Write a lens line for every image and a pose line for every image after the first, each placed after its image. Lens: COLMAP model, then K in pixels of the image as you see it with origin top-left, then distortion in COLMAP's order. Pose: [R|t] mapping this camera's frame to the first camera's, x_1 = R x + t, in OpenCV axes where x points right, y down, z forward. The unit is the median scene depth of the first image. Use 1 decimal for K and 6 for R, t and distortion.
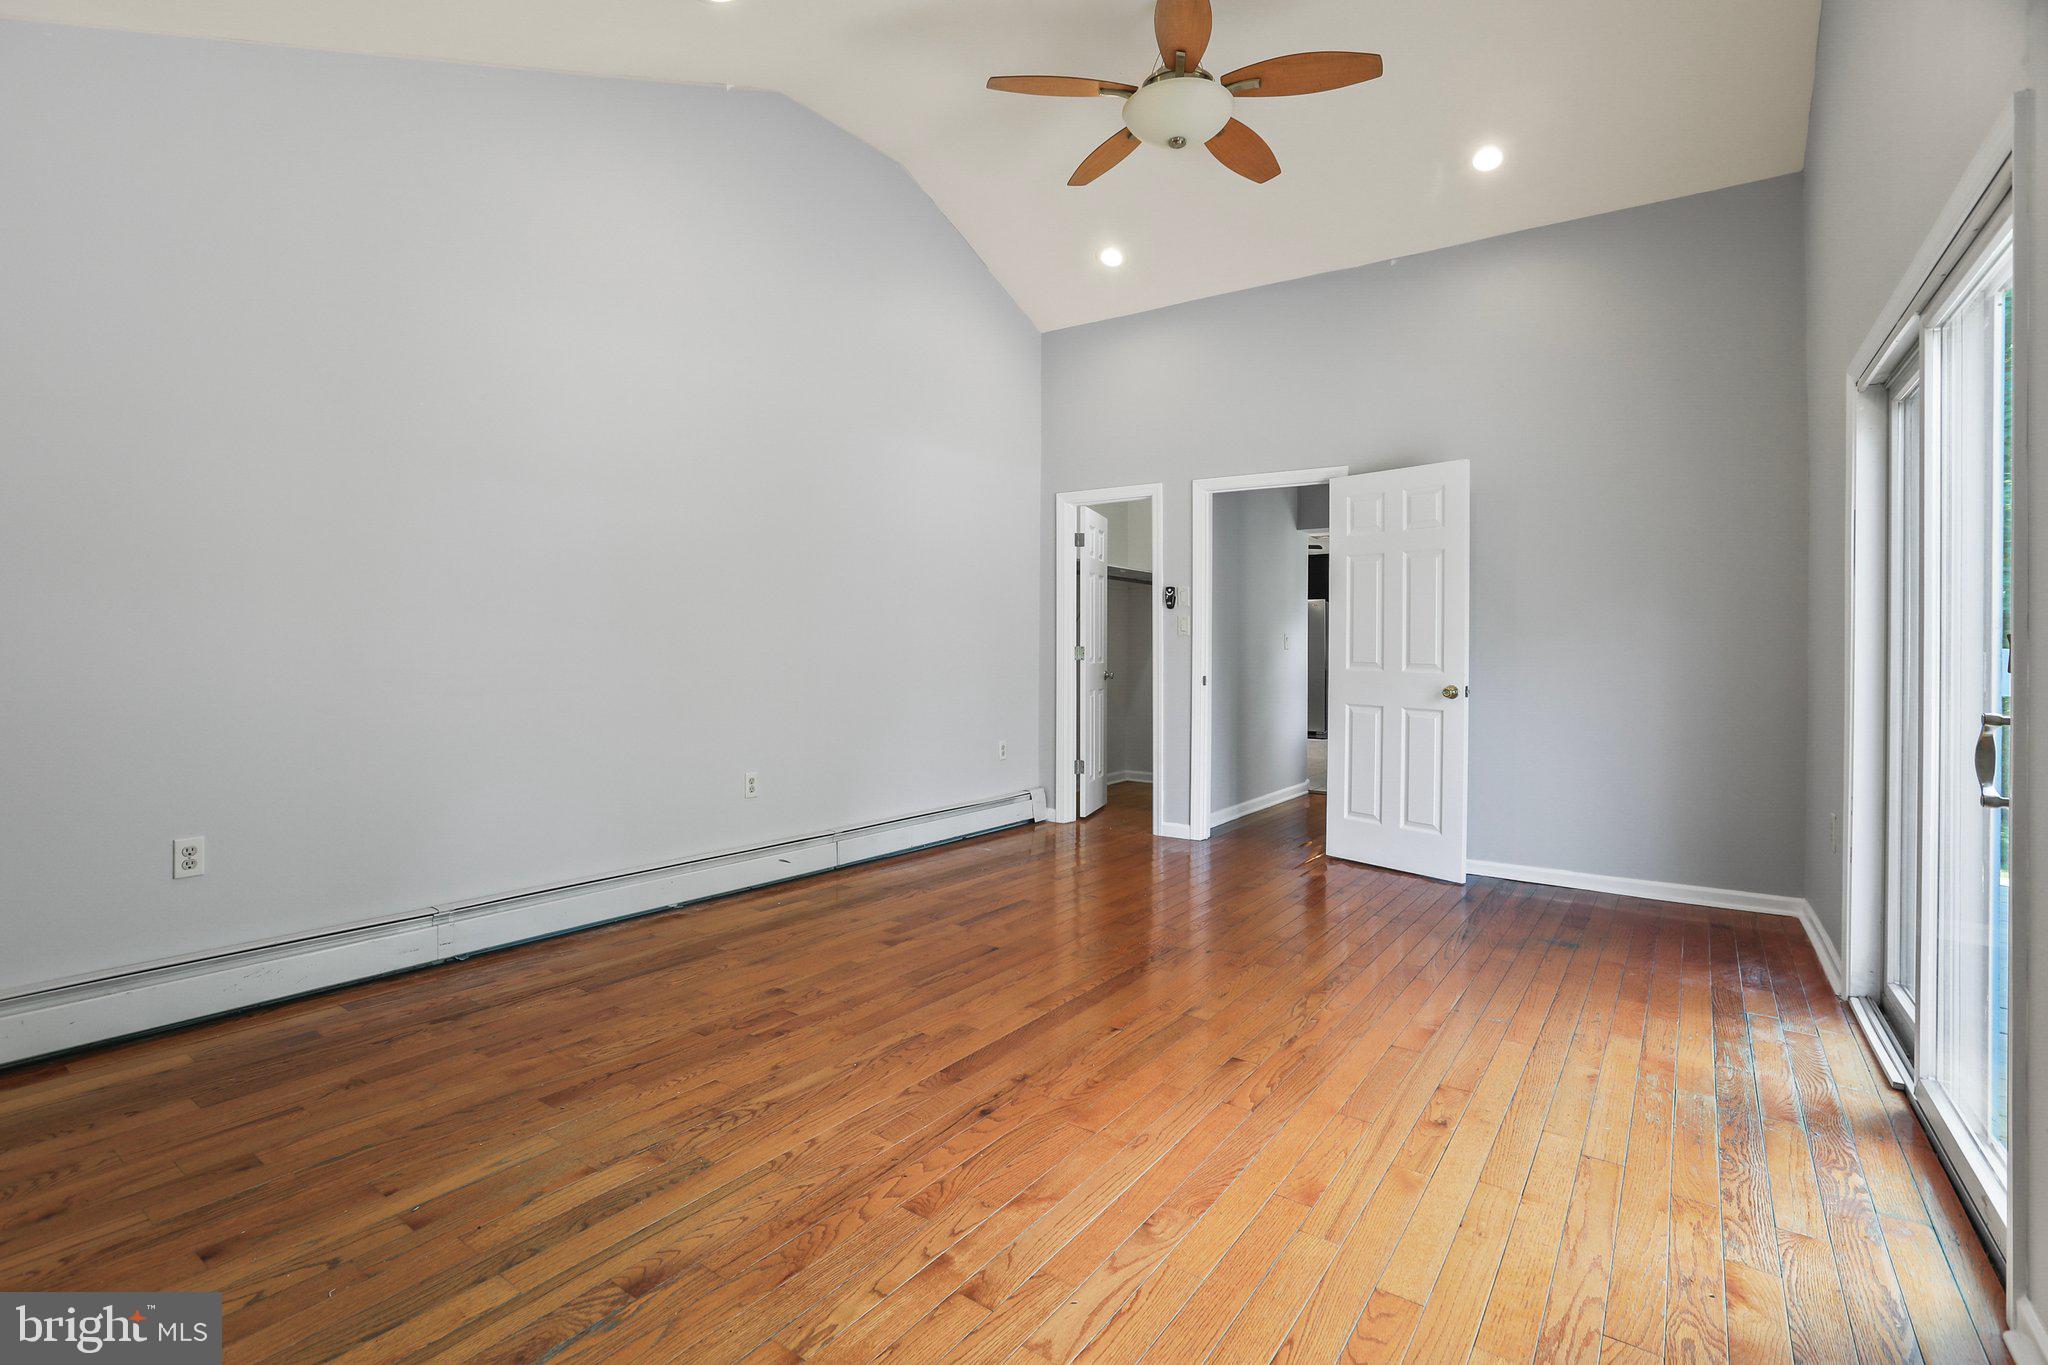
lens RADIAL K [[929.4, 0, 1015.3], [0, 929.4, 677.3], [0, 0, 1]] dist [-0.046059, 0.024037]
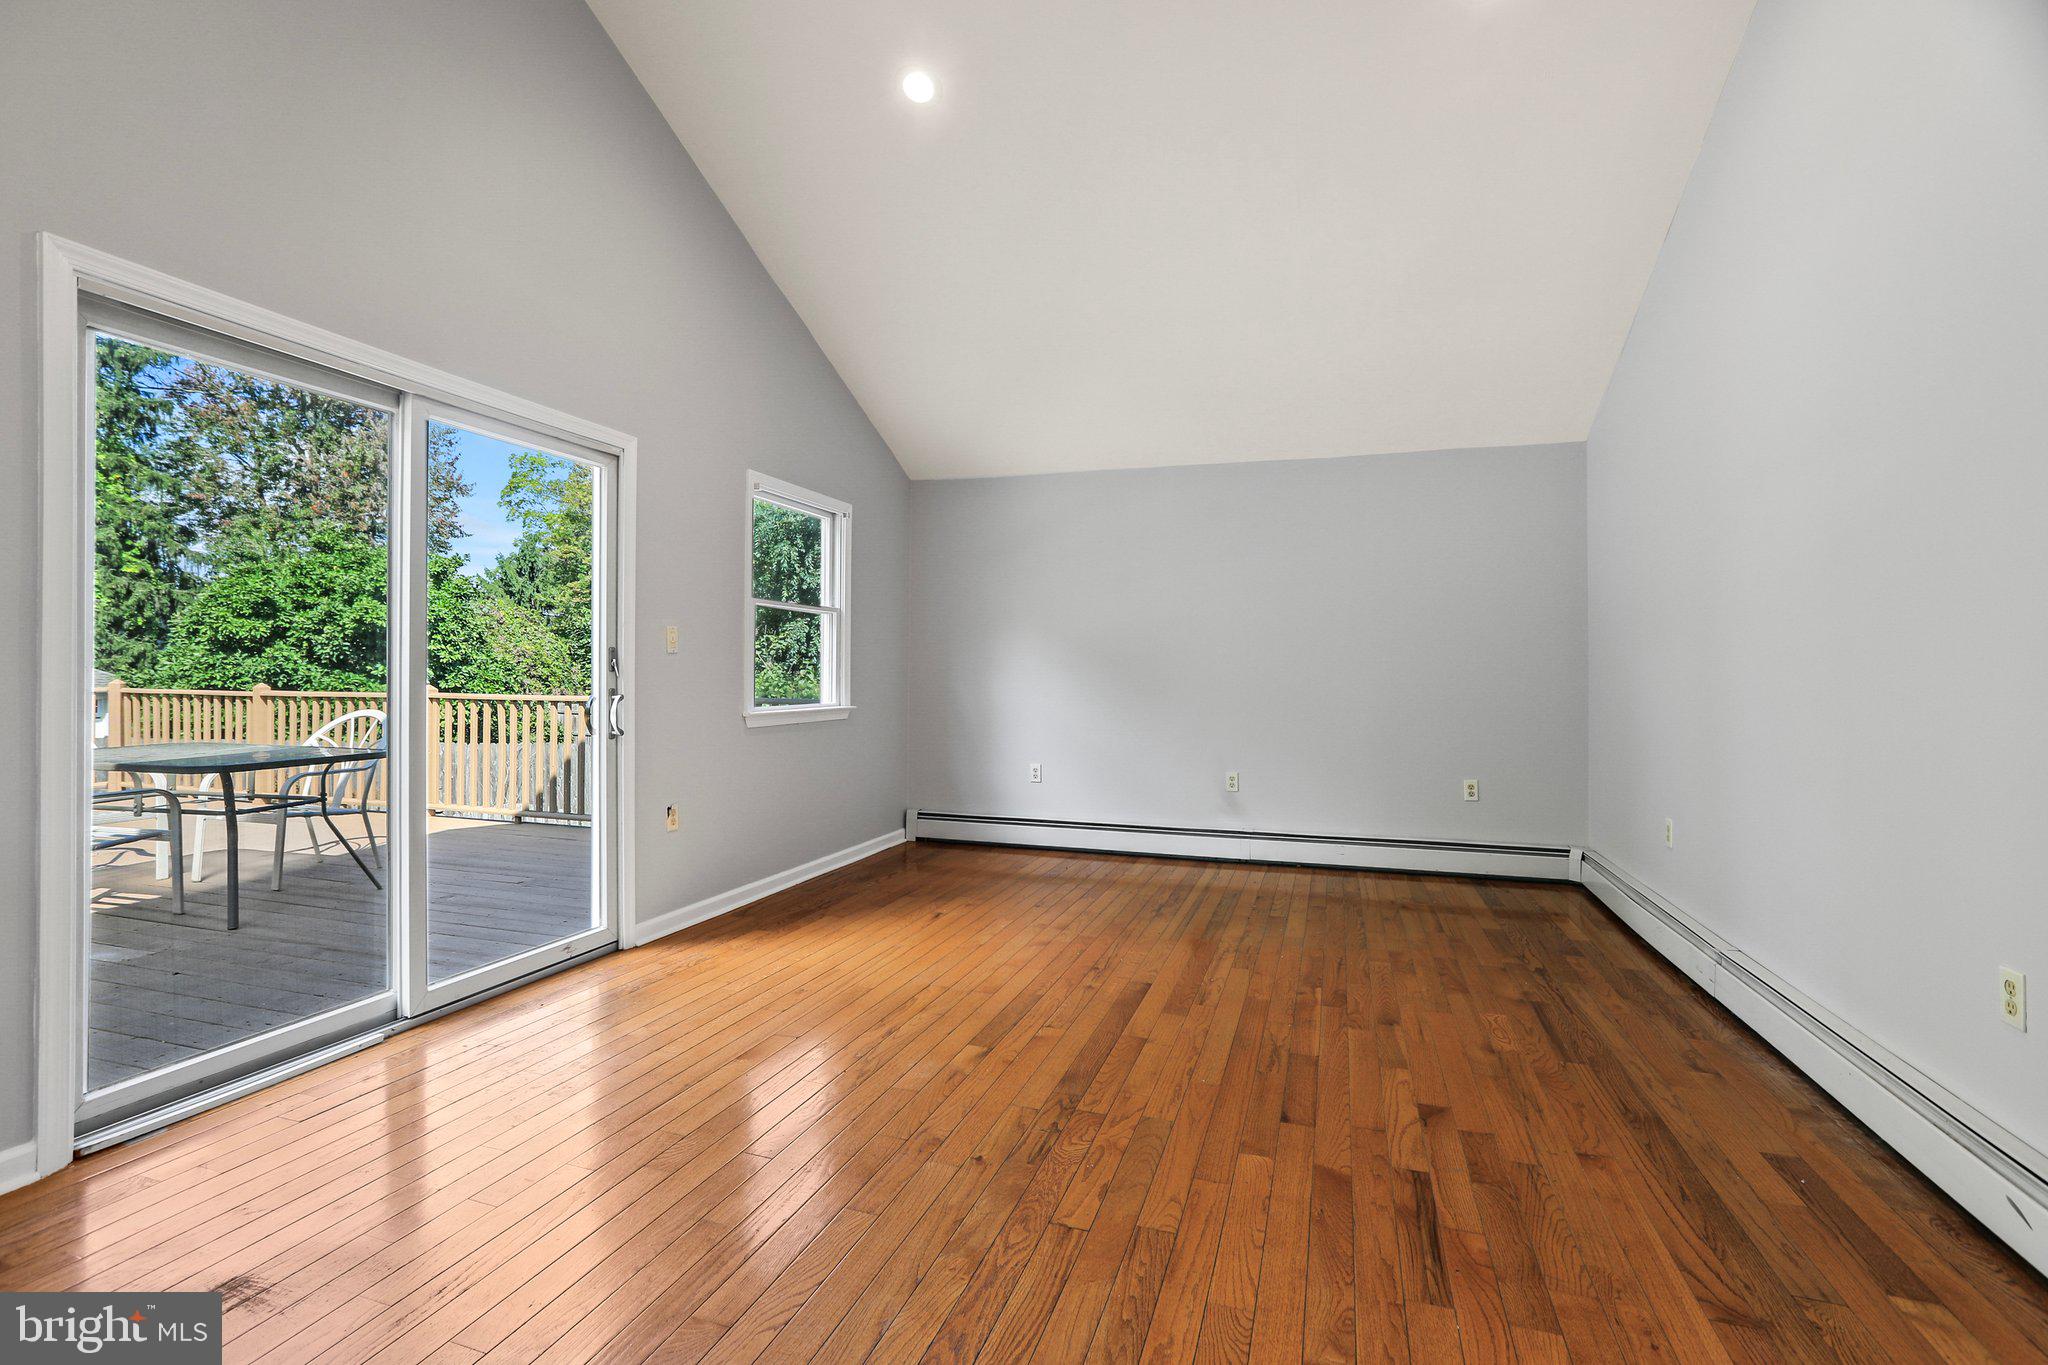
lens RADIAL K [[929.4, 0, 1015.3], [0, 929.4, 677.3], [0, 0, 1]] dist [-0.046059, 0.024037]
pose [[-0.953400, -0.016251, -0.301270, 0.446385], [-0.027304, 0.999098, 0.032514, -0.056891], [0.300470, 0.039225, -0.952984, 1.869036]]
